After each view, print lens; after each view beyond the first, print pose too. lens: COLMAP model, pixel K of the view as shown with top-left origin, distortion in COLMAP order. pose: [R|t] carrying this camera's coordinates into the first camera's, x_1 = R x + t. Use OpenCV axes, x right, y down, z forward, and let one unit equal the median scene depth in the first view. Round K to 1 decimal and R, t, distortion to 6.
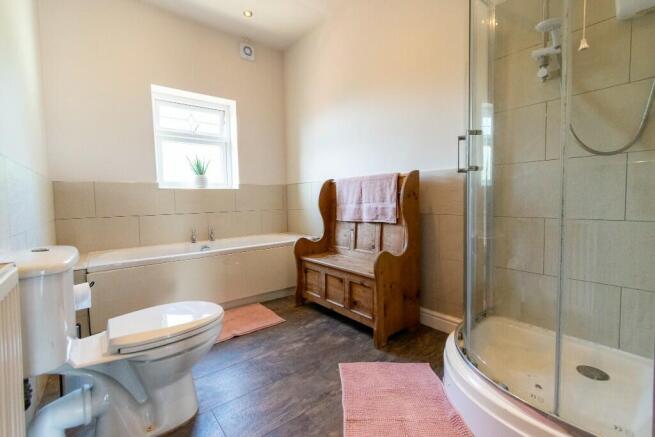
lens RADIAL K [[288.7, 0, 325.9], [0, 288.7, 217.8], [0, 0, 1]] dist [-0.000152, 0.000147]
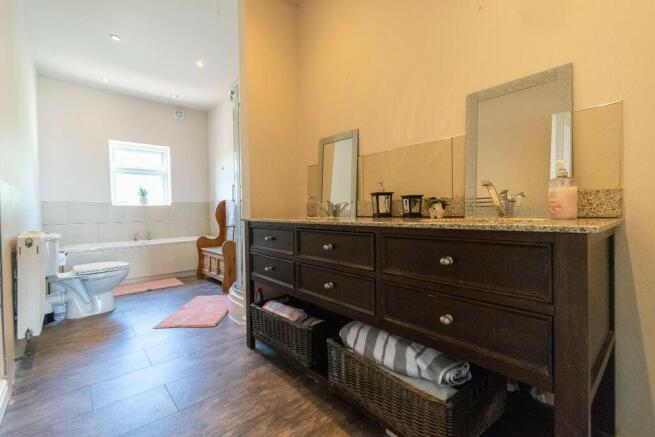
lens RADIAL K [[288.7, 0, 329.0], [0, 288.7, 215.5], [0, 0, 1]] dist [-0.000152, 0.000147]
pose [[0.998053, -0.002352, 0.062320, 0.465378], [0.005253, 0.998907, -0.046436, 0.027252], [-0.062143, 0.046673, 0.996975, -0.589053]]
